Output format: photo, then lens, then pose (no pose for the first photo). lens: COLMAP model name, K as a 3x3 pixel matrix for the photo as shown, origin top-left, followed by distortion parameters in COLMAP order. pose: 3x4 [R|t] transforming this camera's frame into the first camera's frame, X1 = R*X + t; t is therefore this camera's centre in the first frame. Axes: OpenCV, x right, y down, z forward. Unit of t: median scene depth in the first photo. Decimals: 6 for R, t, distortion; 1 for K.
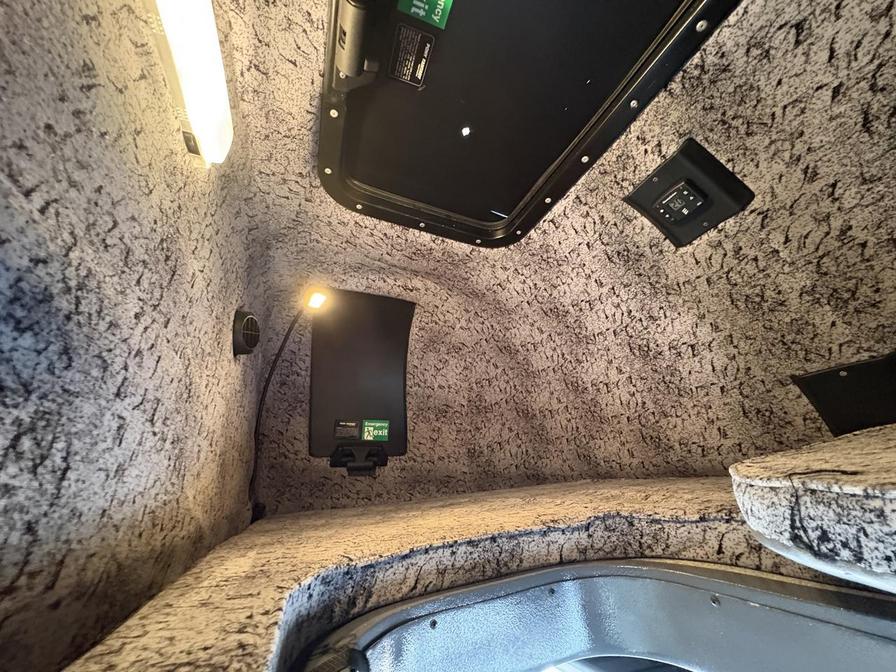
lens RADIAL K [[357.0, 0, 448.1], [0, 357.0, 337.7], [0, 0, 1]] dist [-0.000750, 0.000307]
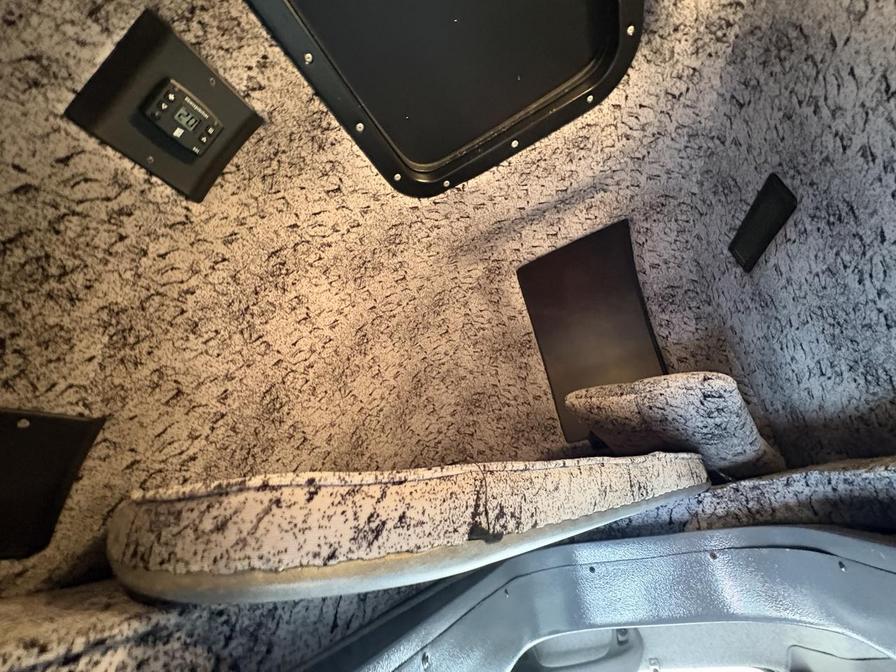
lens RADIAL K [[357.0, 0, 448.1], [0, 357.0, 337.7], [0, 0, 1]] dist [-0.000750, 0.000307]
pose [[-0.679980, 0.485642, 0.549344, 0.147460], [-0.046517, 0.719129, -0.693318, 0.407122], [-0.731754, -0.496996, -0.466403, 0.822072]]
